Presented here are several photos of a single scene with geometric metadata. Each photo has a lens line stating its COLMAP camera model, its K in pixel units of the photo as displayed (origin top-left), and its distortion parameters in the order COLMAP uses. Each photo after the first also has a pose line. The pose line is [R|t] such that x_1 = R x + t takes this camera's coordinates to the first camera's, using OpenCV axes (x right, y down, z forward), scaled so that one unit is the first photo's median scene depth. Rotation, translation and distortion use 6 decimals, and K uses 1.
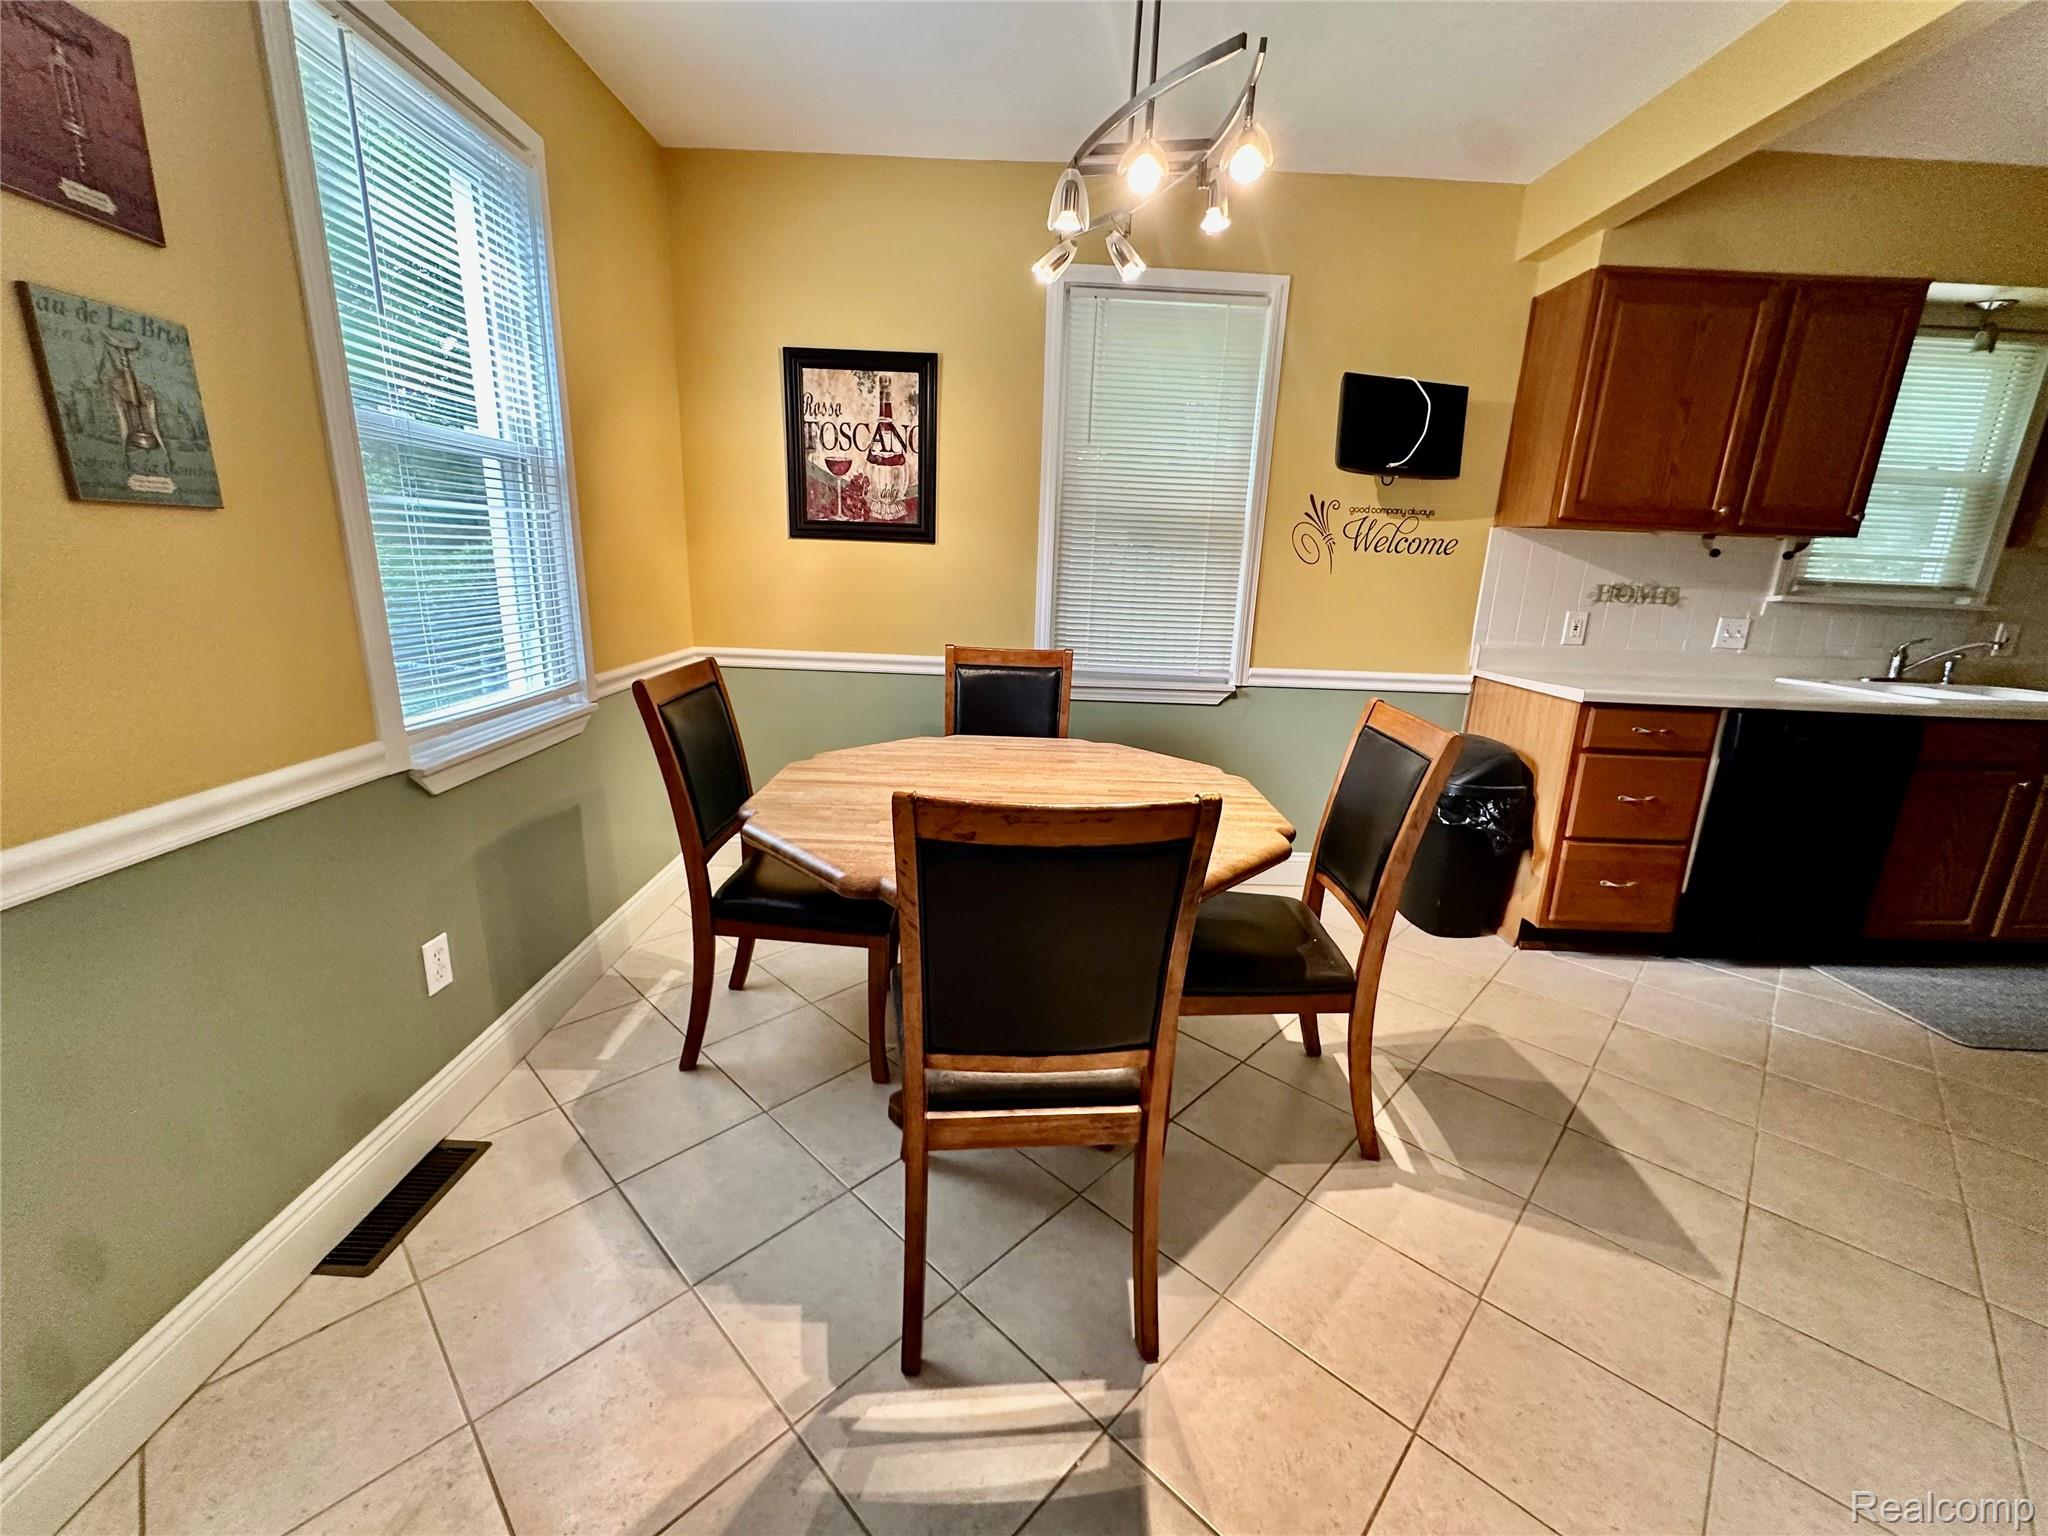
lens RADIAL K [[821.5, 0, 1024.0], [0, 821.5, 768.0], [0, 0, 1]] dist [-0.004214, 0.000402]
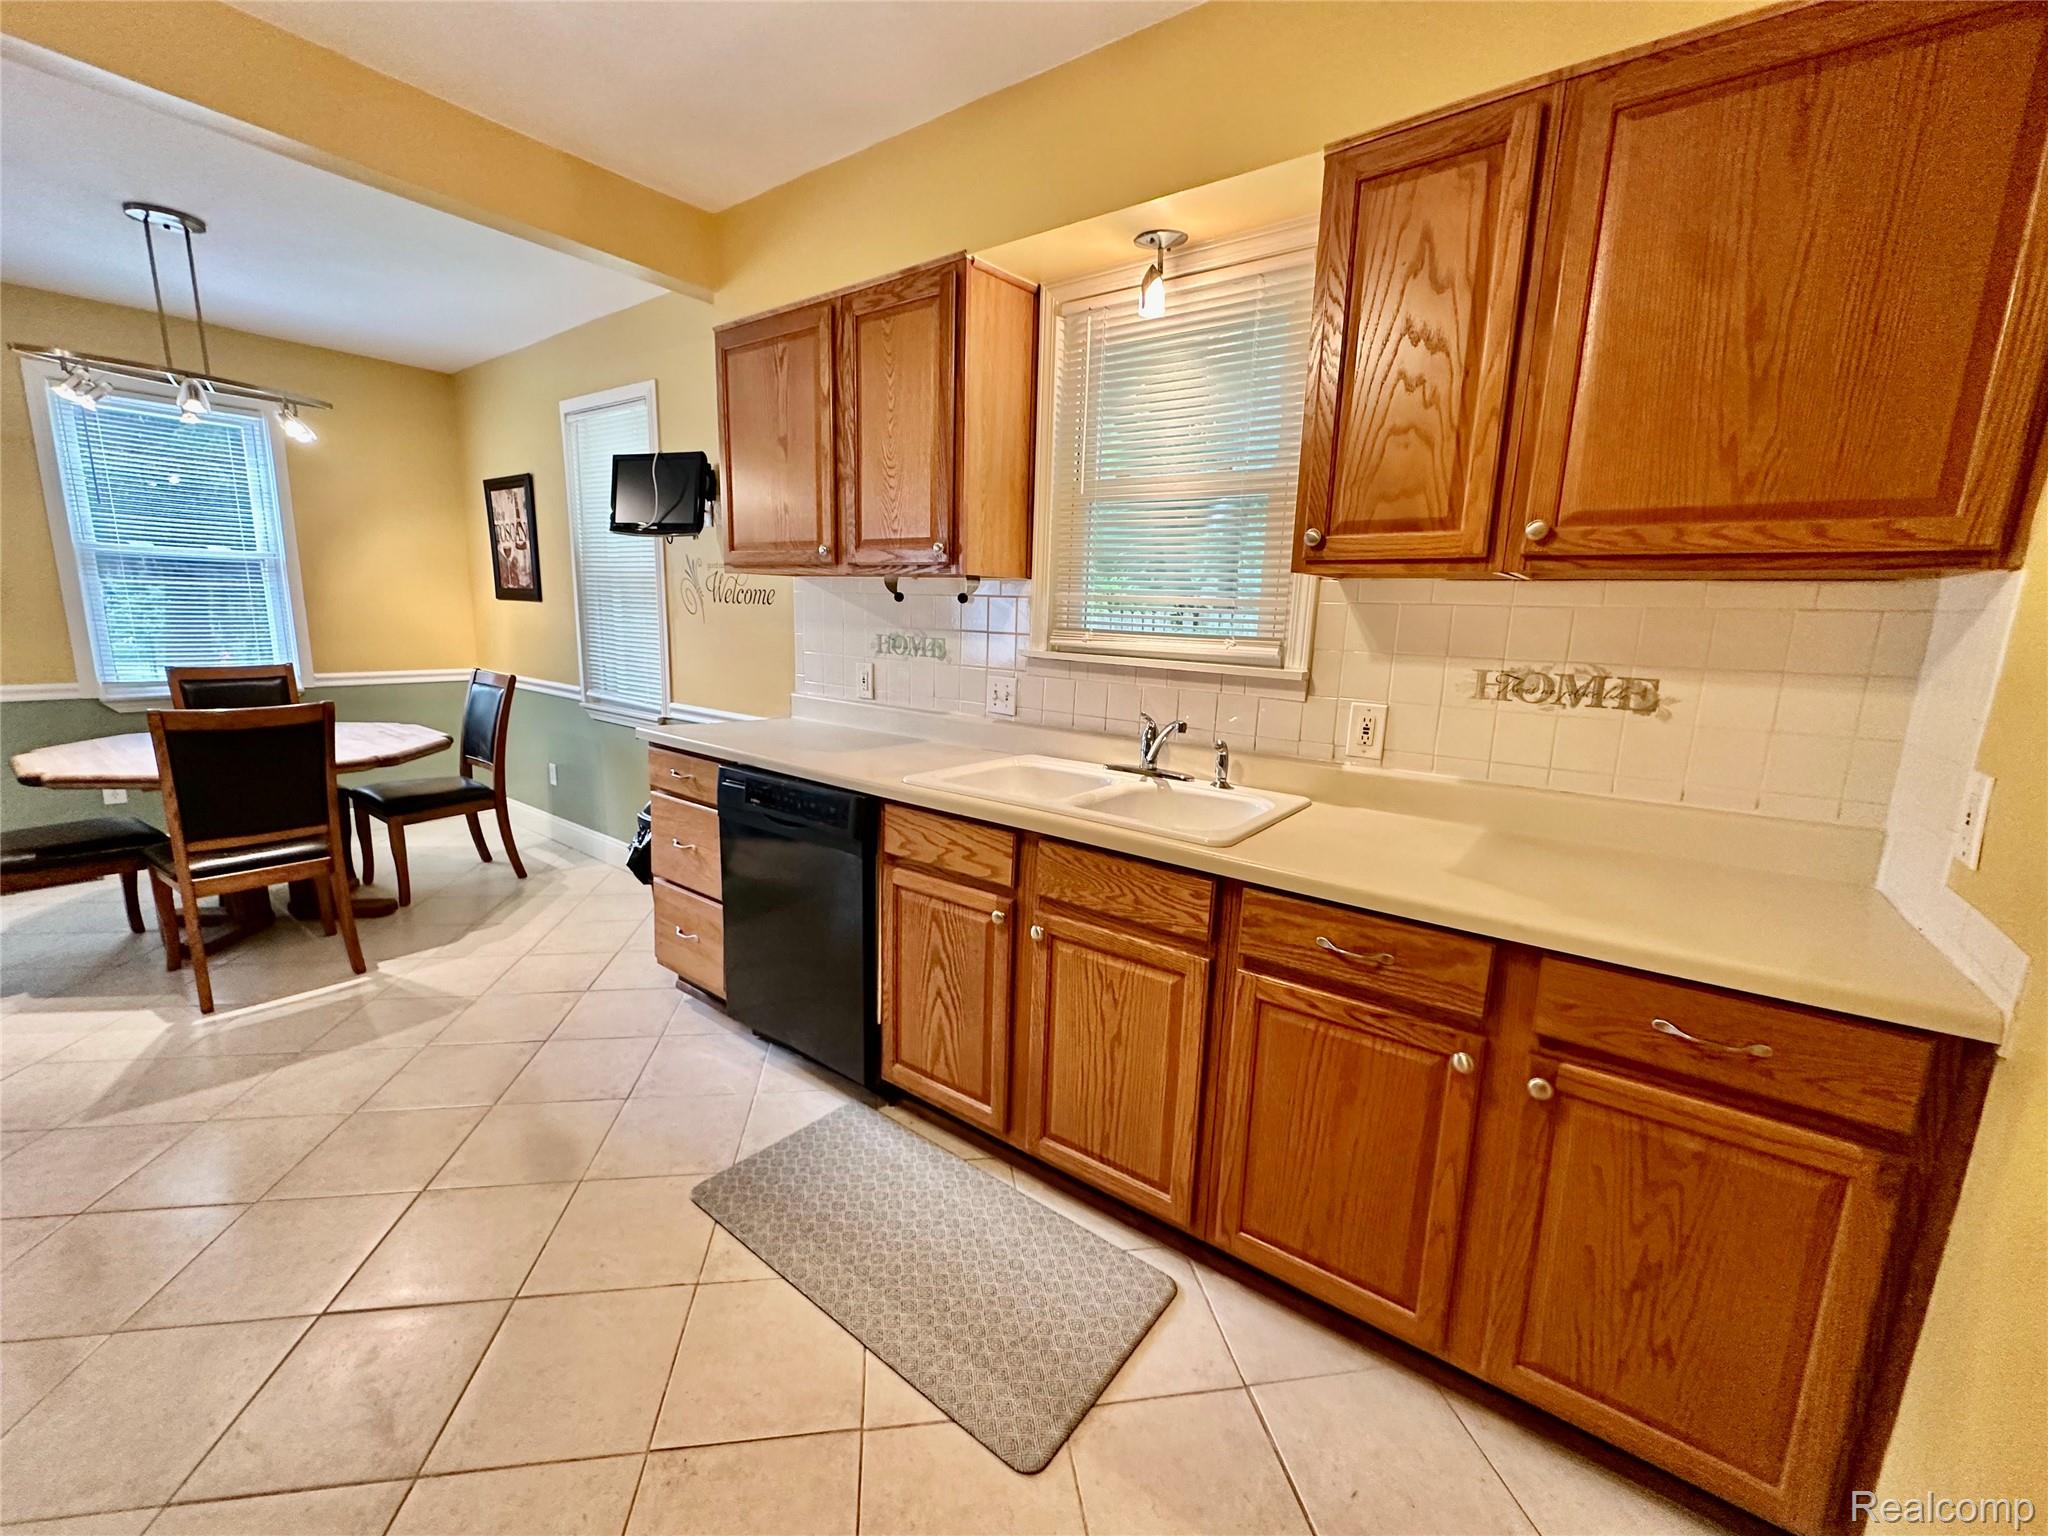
lens RADIAL K [[821.5, 0, 1024.0], [0, 821.5, 768.0], [0, 0, 1]] dist [-0.004214, 0.000402]
pose [[0.797182, 0.105764, -0.594403, 1.508336], [-0.160959, 0.986134, -0.040403, -0.071043], [0.581888, 0.127883, 0.803152, 0.407337]]
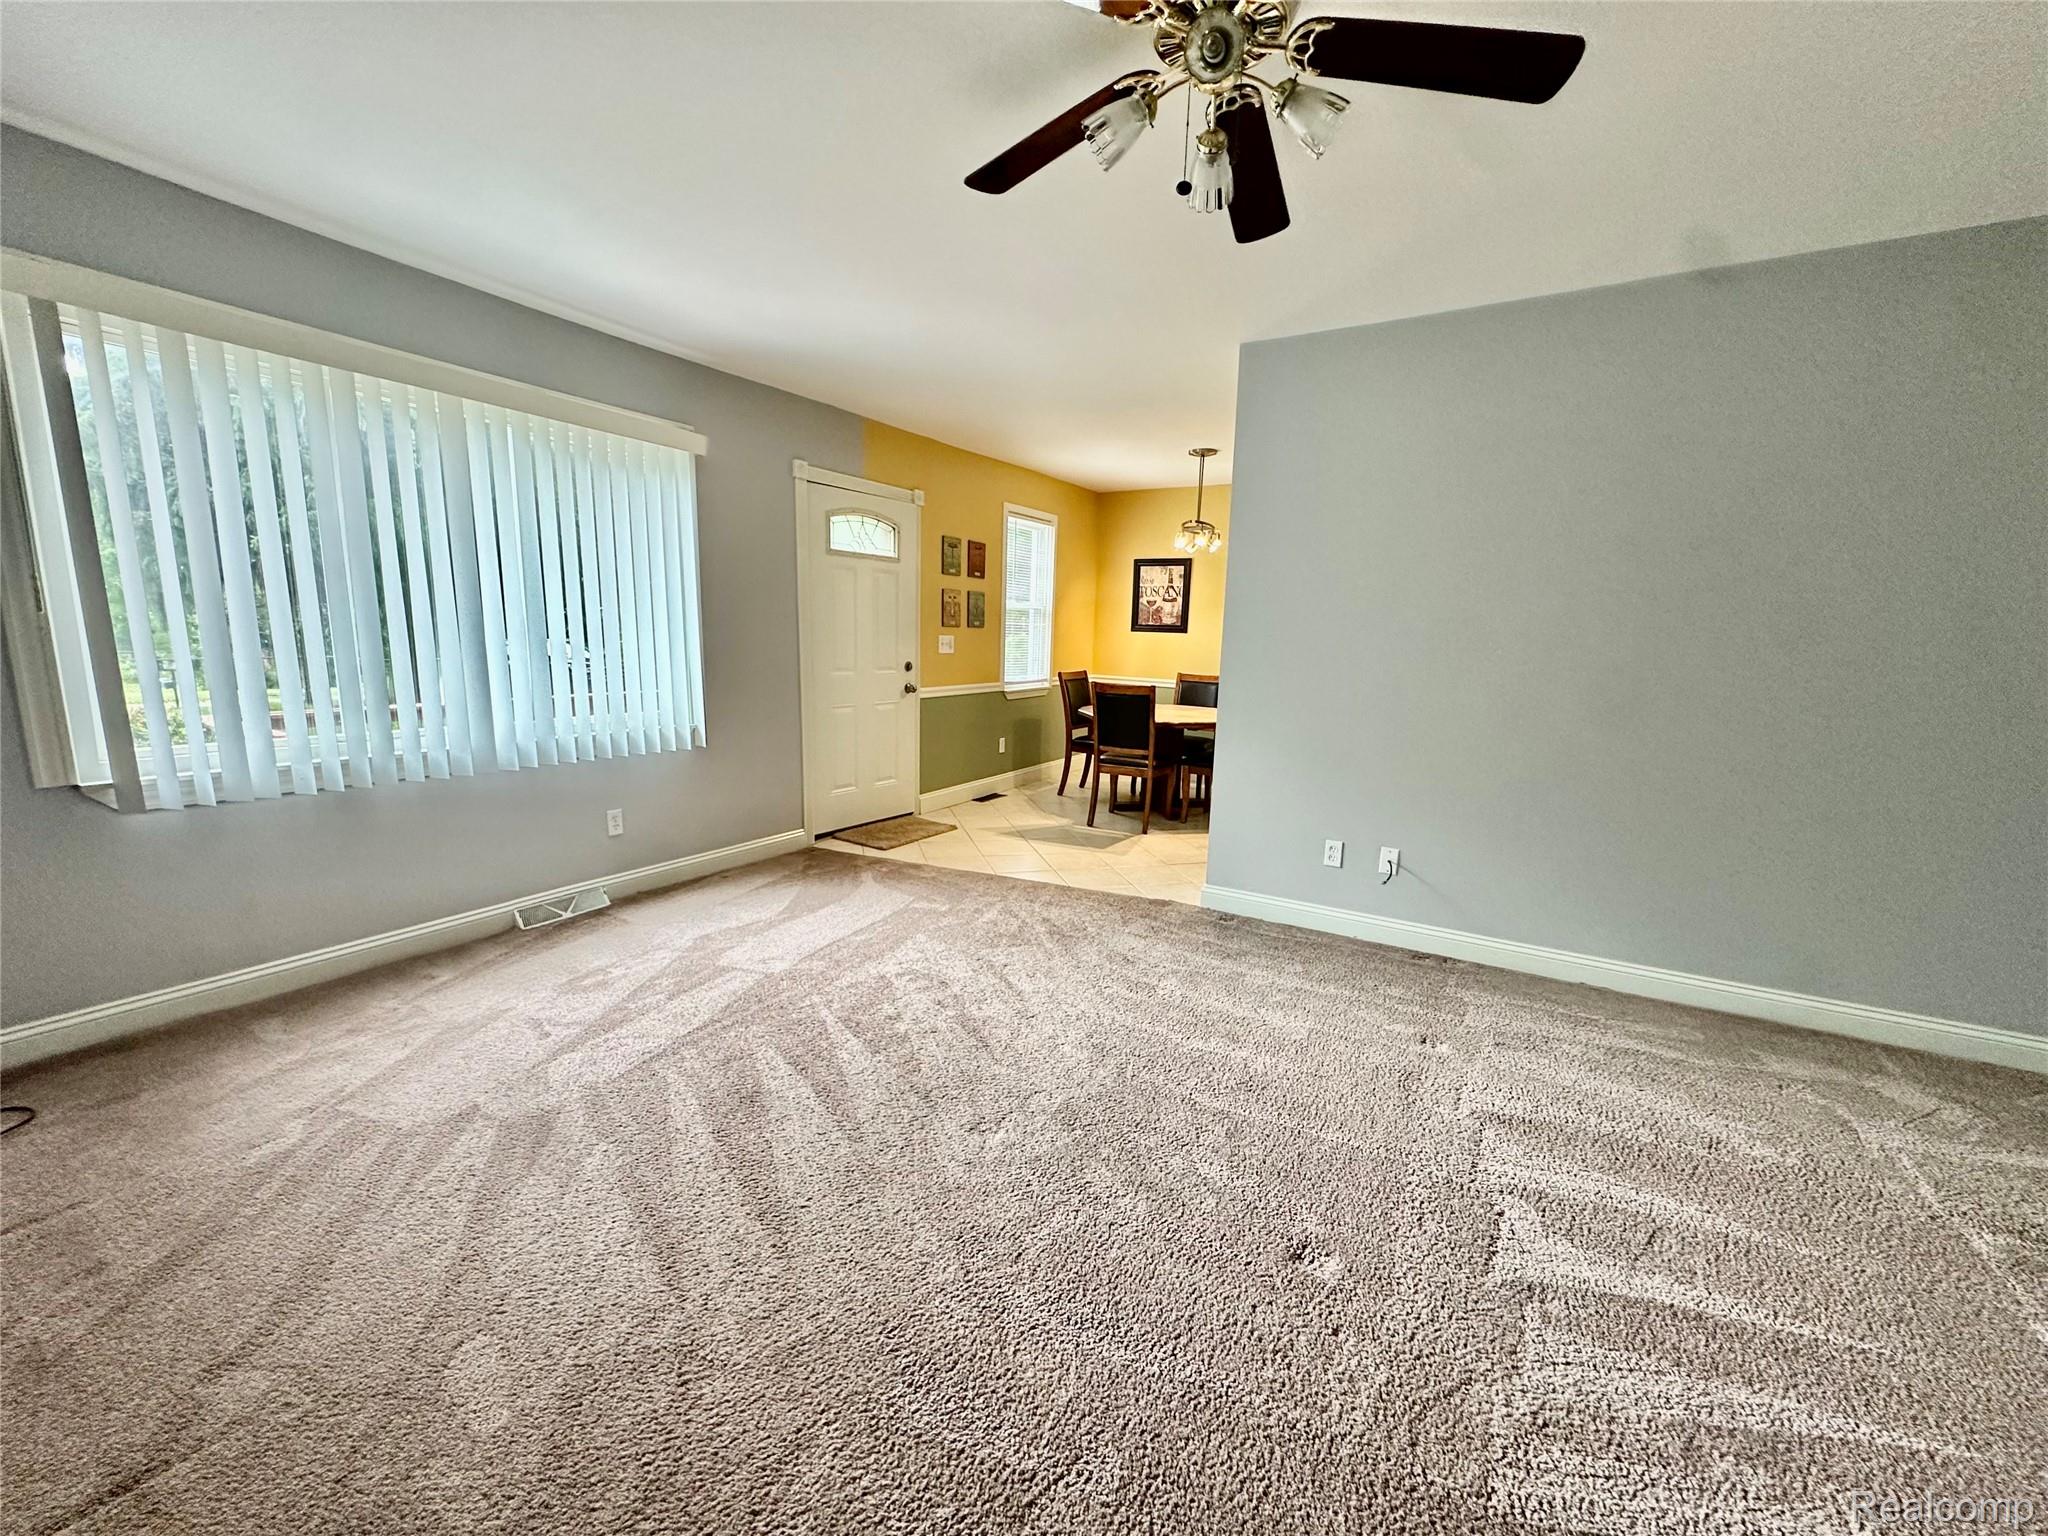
lens RADIAL K [[821.5, 0, 1024.0], [0, 821.5, 768.0], [0, 0, 1]] dist [-0.004214, 0.000402]
pose [[0.848524, 0.079452, -0.523159, 0.807488], [-0.133399, 0.988850, -0.066187, 0.350846], [0.512067, 0.125950, 0.849661, -1.278647]]
